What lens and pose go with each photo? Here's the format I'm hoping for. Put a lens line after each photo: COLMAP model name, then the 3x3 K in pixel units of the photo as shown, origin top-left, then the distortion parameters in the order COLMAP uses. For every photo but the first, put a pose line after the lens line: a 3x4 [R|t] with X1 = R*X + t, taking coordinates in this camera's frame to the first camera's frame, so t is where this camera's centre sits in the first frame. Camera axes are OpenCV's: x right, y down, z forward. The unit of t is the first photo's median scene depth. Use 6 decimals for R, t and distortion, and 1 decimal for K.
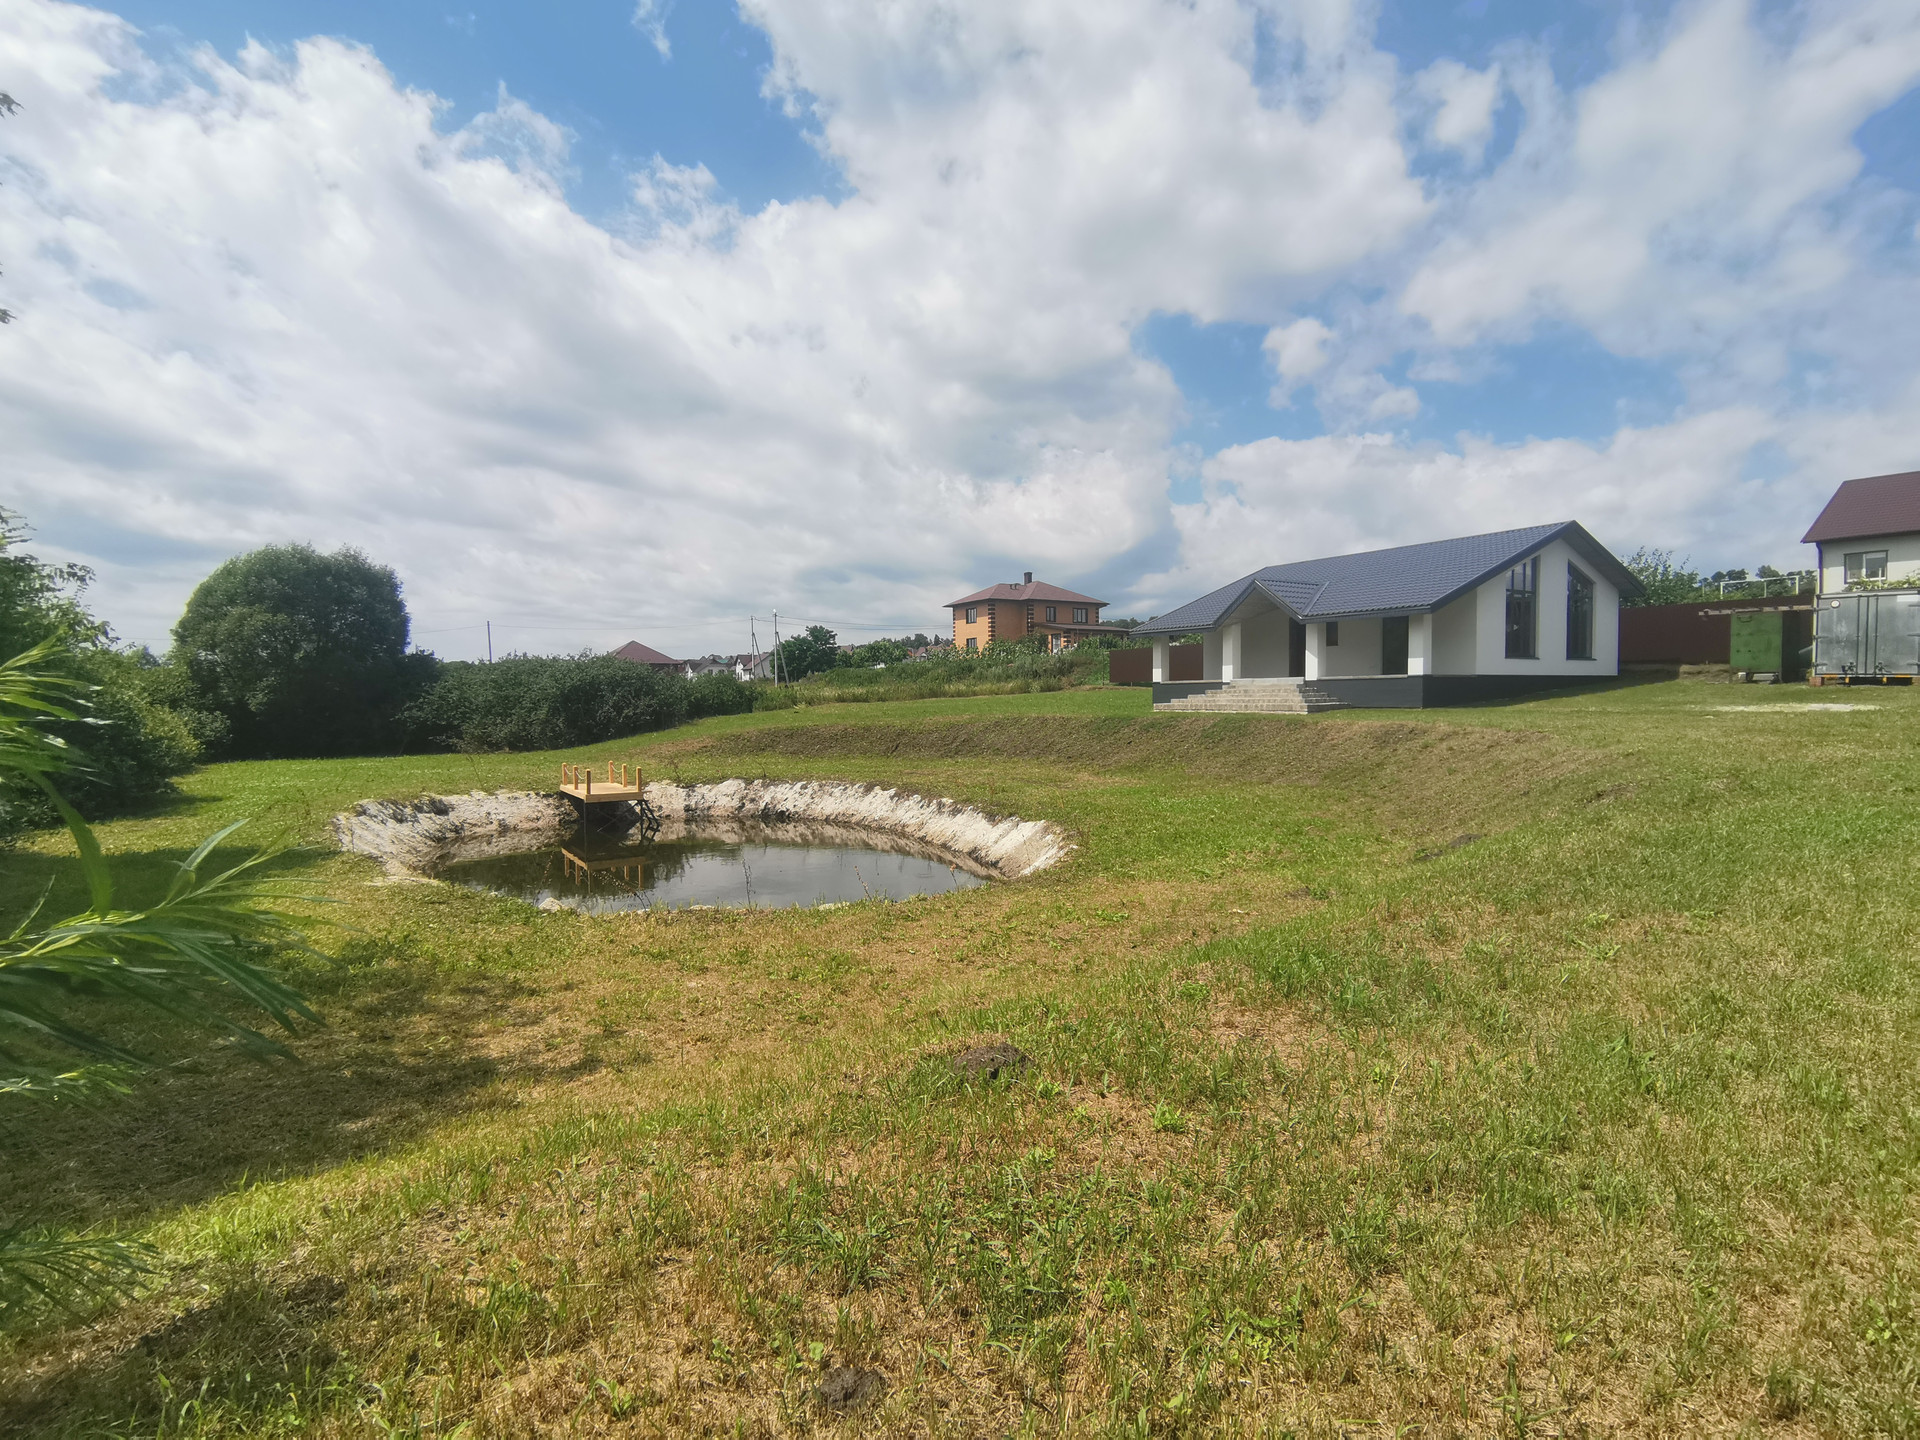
lens RADIAL K [[954.2, 0, 955.7], [0, 954.2, 731.6], [0, 0, 1]] dist [0.000657, -0.015584]
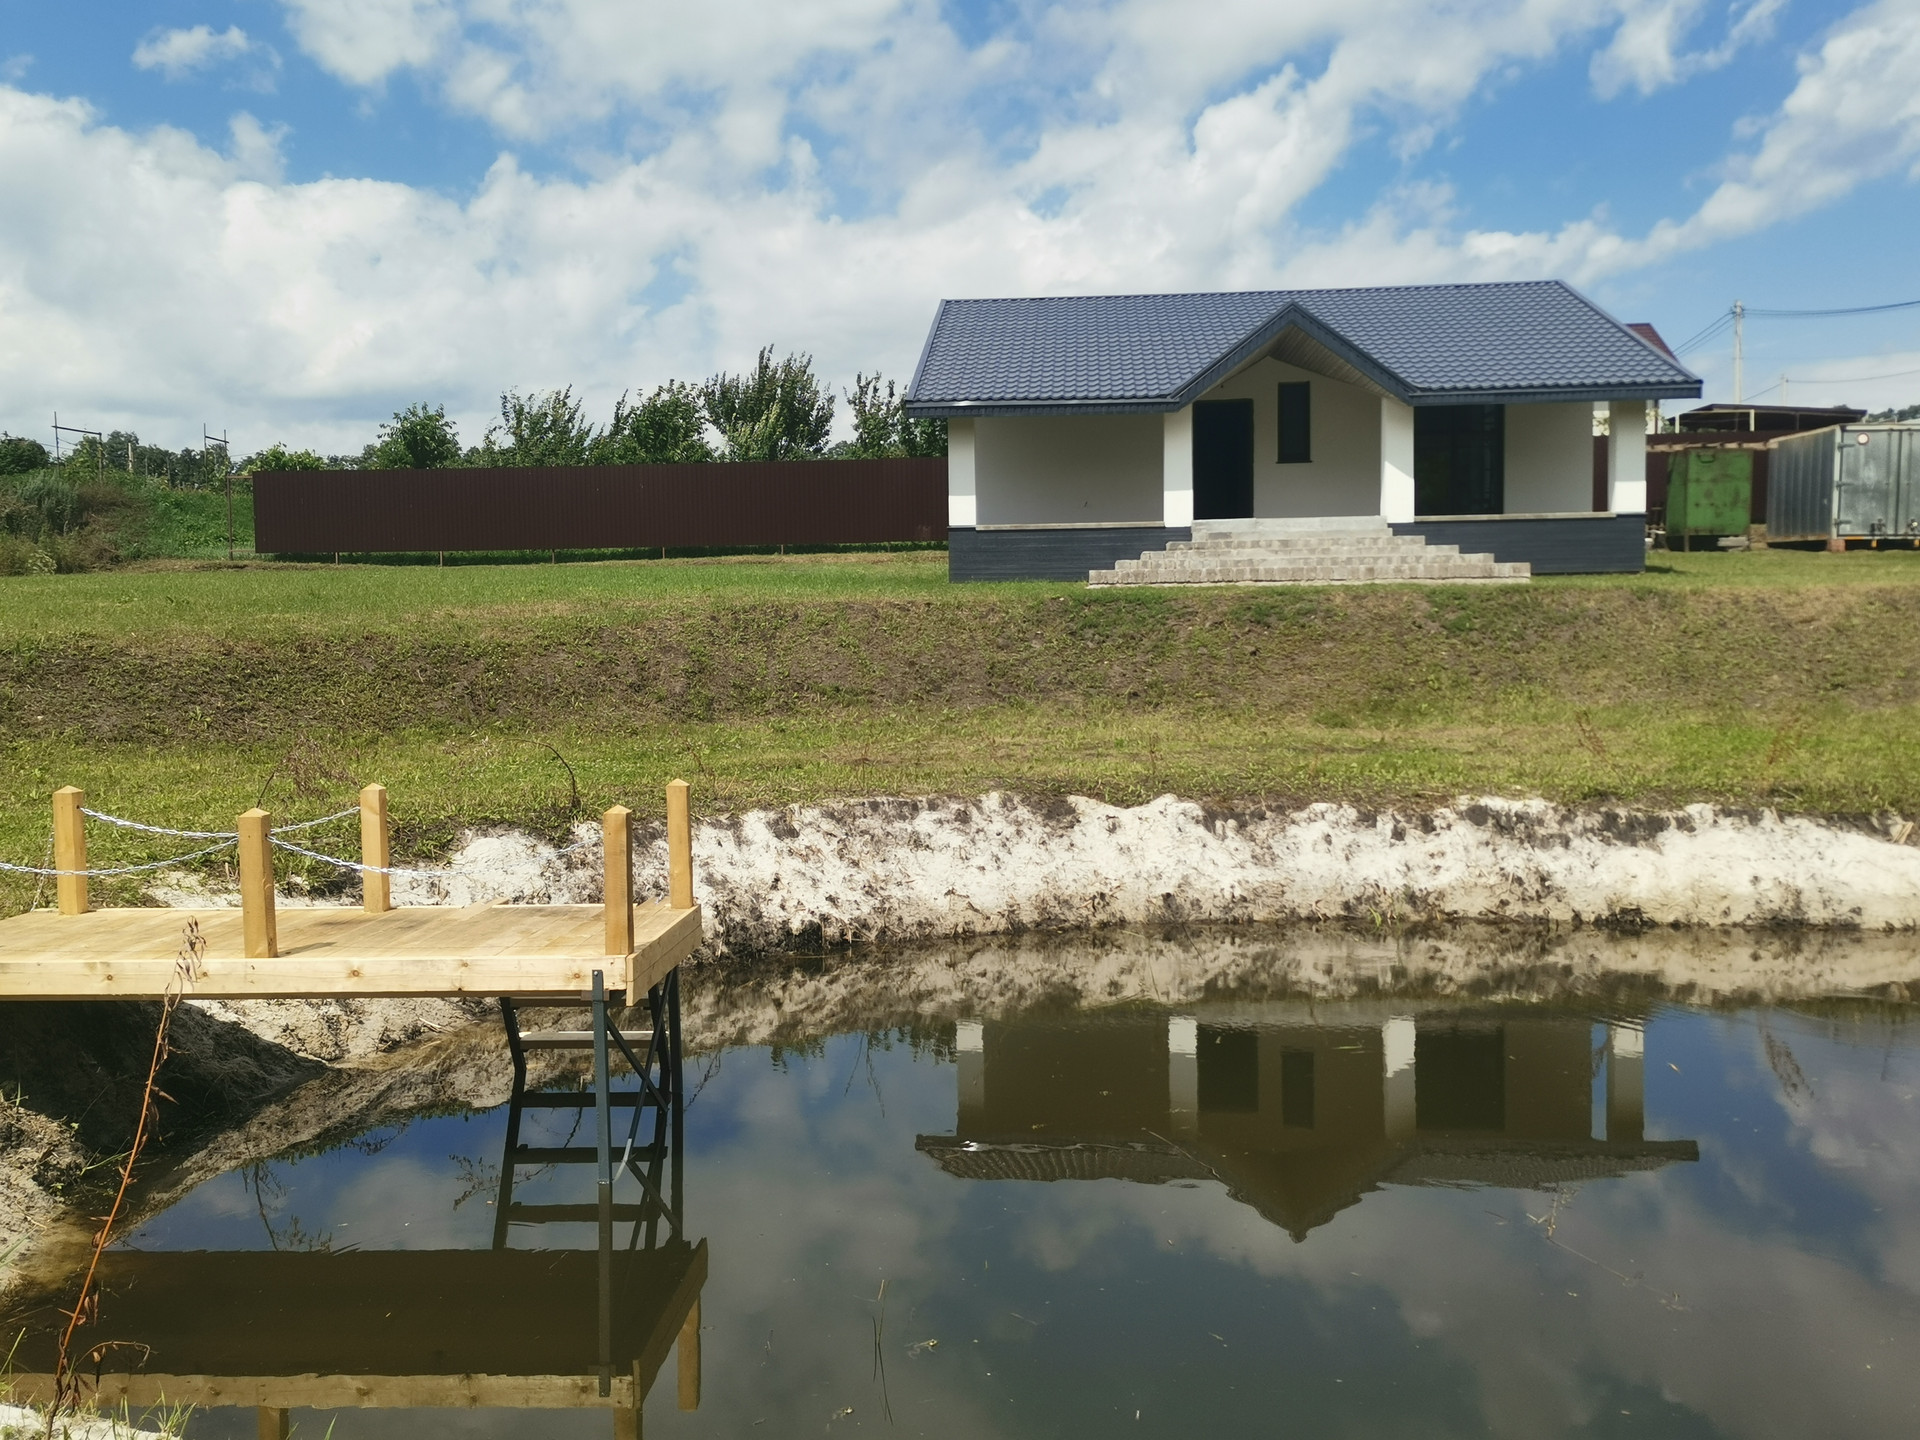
lens RADIAL K [[1782.5, 0, 953.7], [0, 1782.5, 703.3], [0, 0, 1]] dist [0.069578, 0.000000]
pose [[0.570523, -0.035118, 0.820531, -0.574166], [0.038199, 0.999139, 0.016202, 0.017286], [-0.820393, 0.022100, 0.571373, 0.718619]]
